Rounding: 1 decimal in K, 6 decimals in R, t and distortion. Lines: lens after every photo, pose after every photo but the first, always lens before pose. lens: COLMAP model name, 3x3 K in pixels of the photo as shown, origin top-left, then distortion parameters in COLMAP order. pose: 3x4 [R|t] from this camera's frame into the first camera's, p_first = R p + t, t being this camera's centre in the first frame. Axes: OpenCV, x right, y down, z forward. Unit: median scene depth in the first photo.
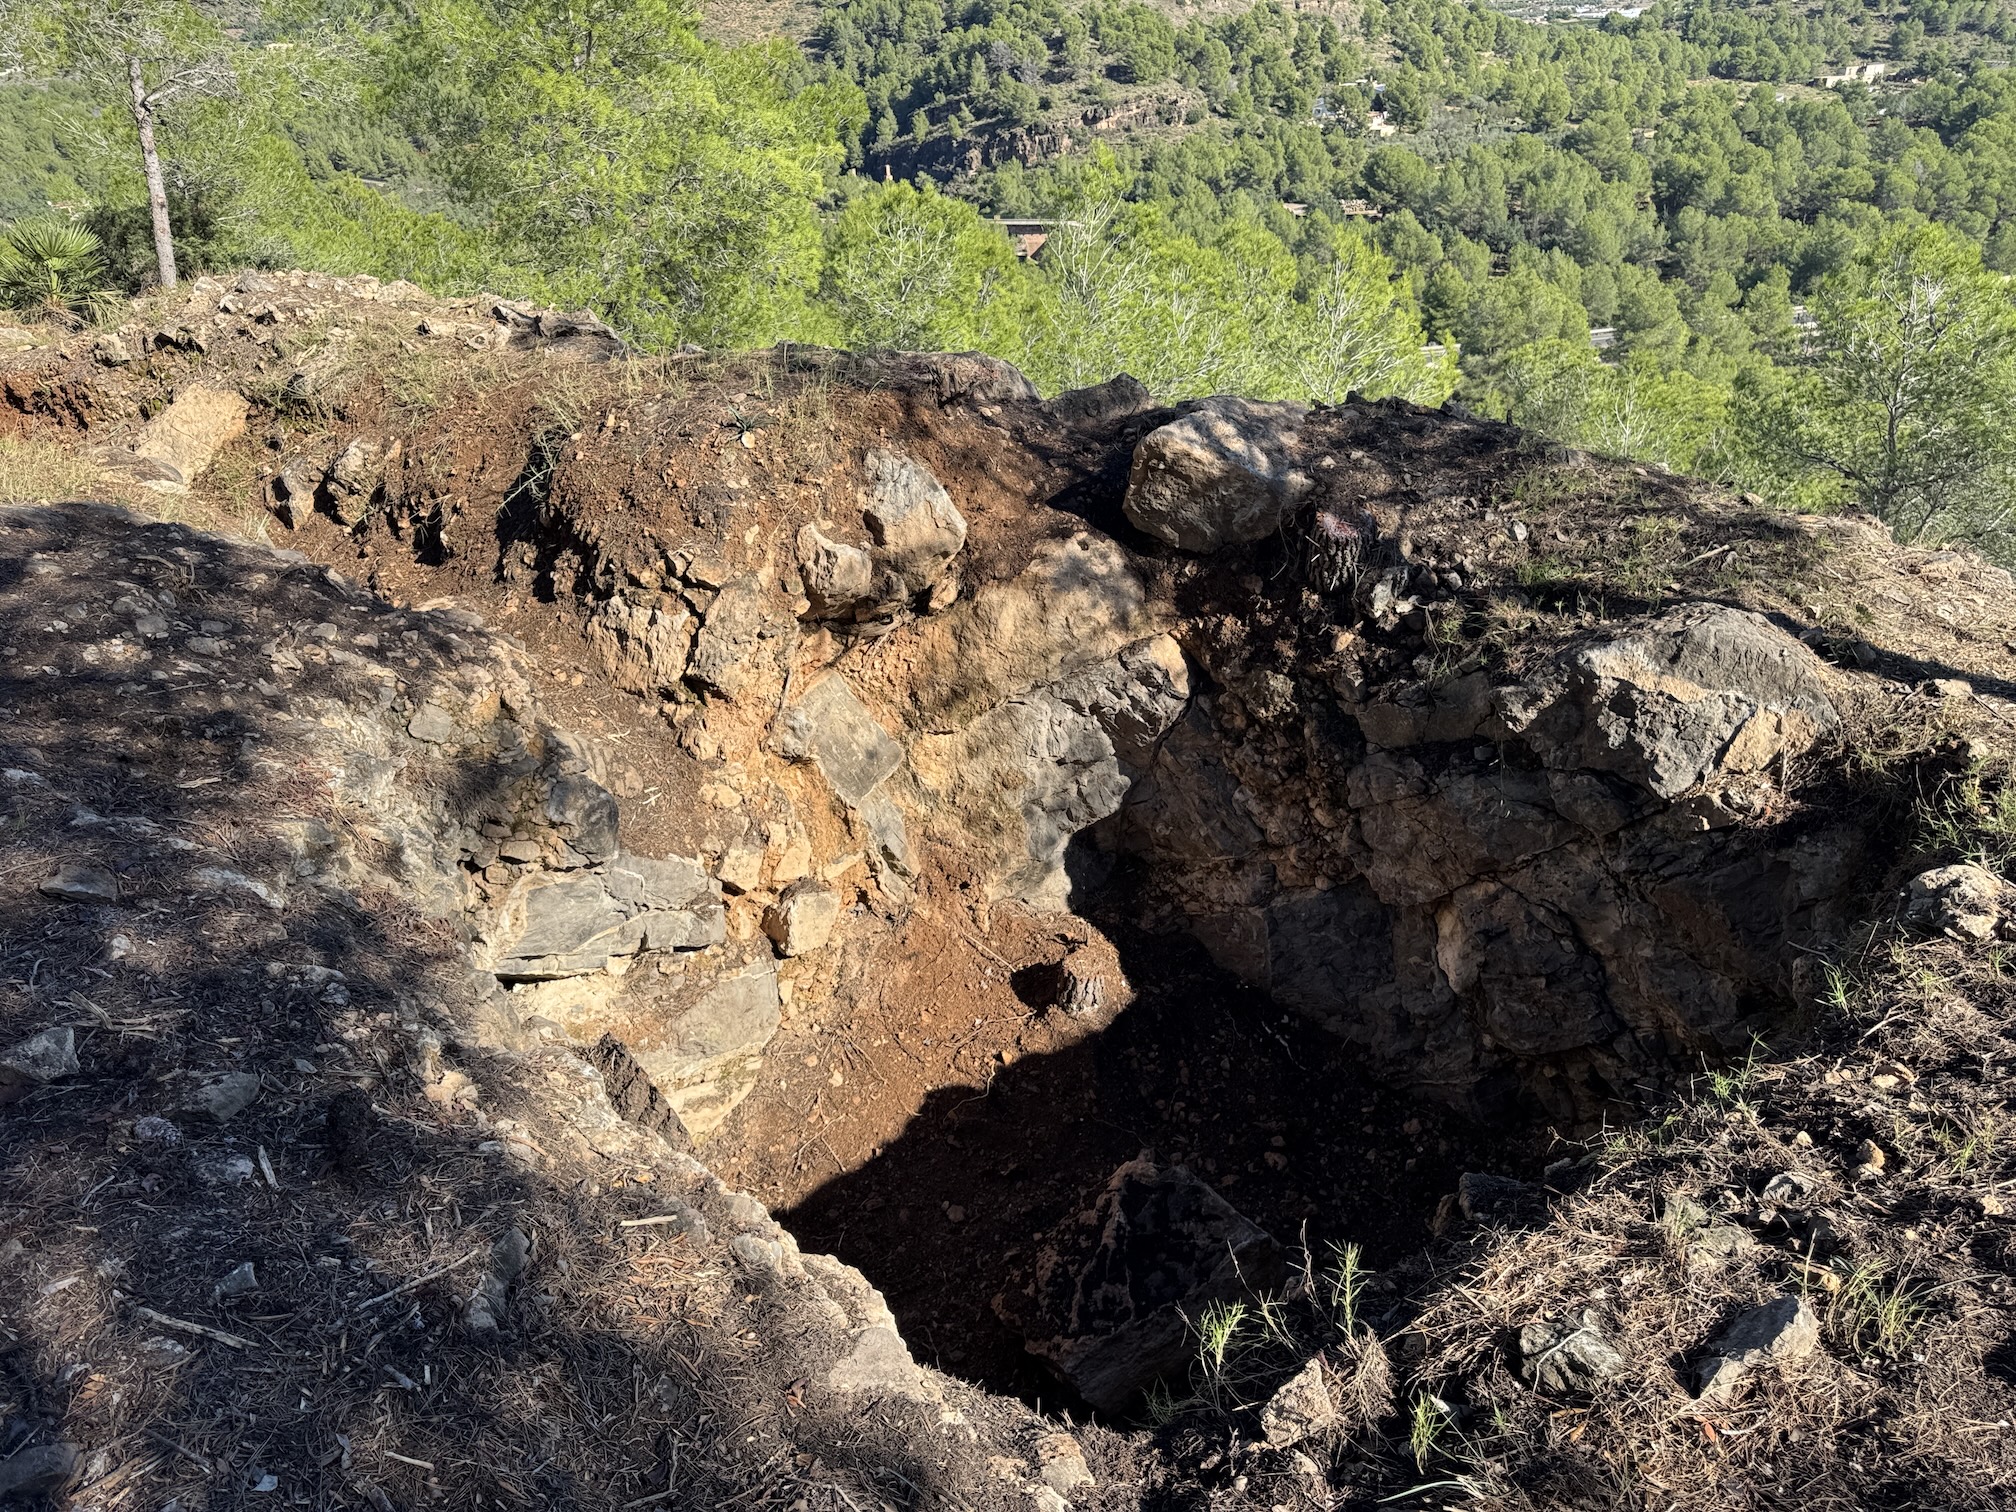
lens RADIAL K [[1420.6, 0, 1002.9], [0, 1420.6, 764.7], [0, 0, 1]] dist [0.010097, -0.015088]
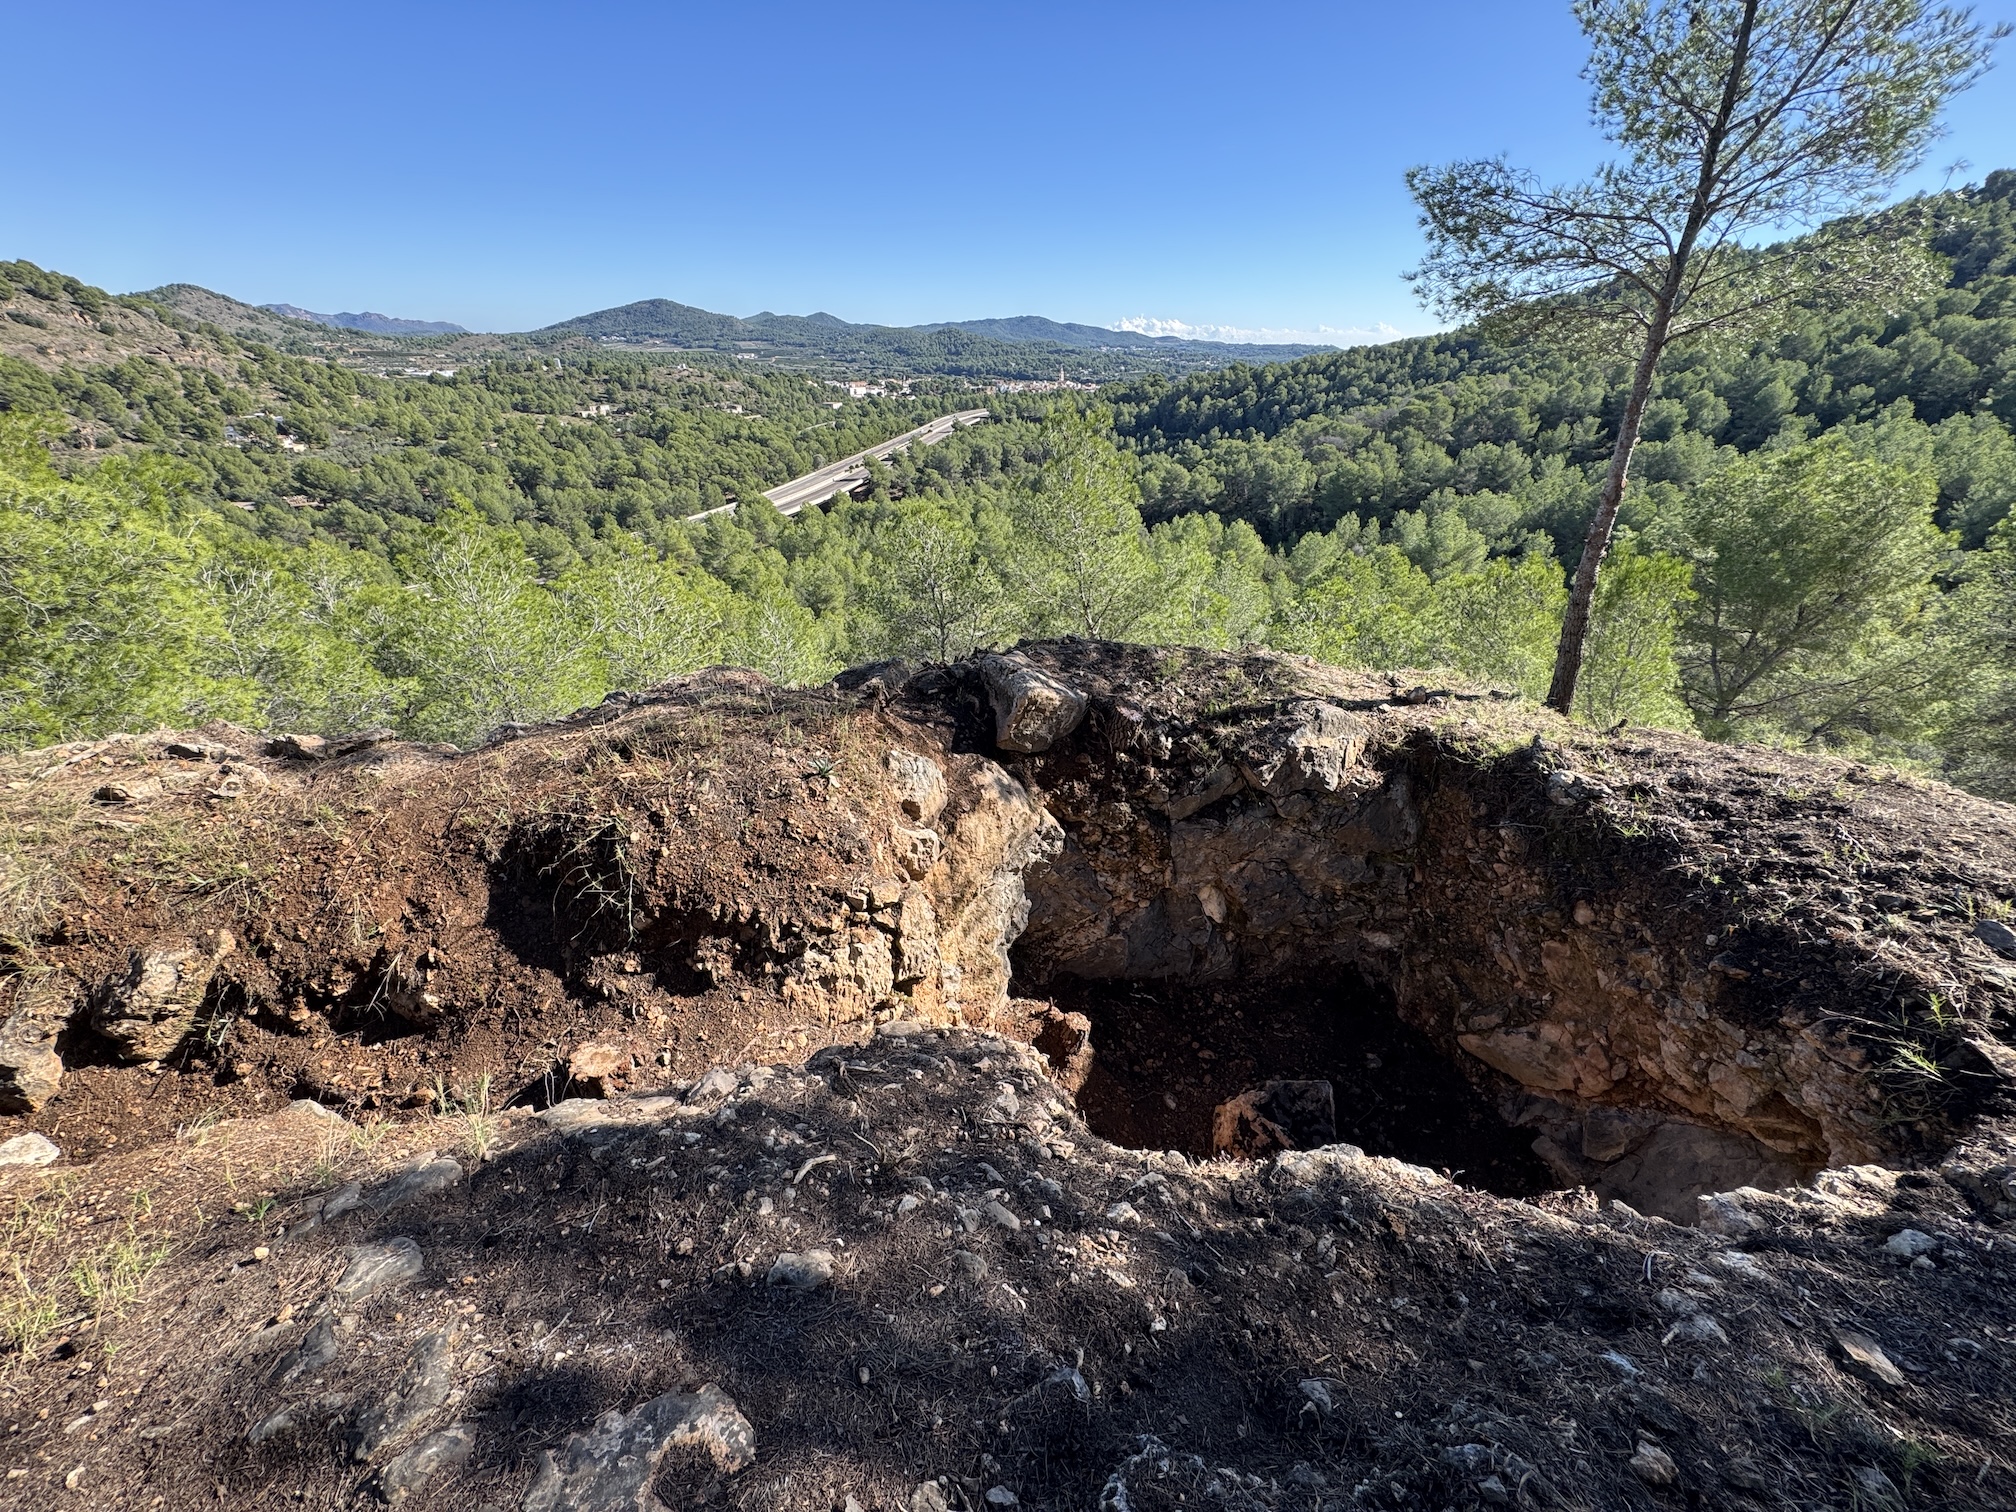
lens RADIAL K [[802.3, 0, 1006.0], [0, 802.3, 754.0], [0, 0, 1]] dist [-0.004094, -0.000476]
pose [[0.596475, -0.310401, 0.740181, -0.596934], [0.344822, 0.931853, 0.112905, -0.280493], [-0.724786, 0.187886, 0.662860, 0.448300]]
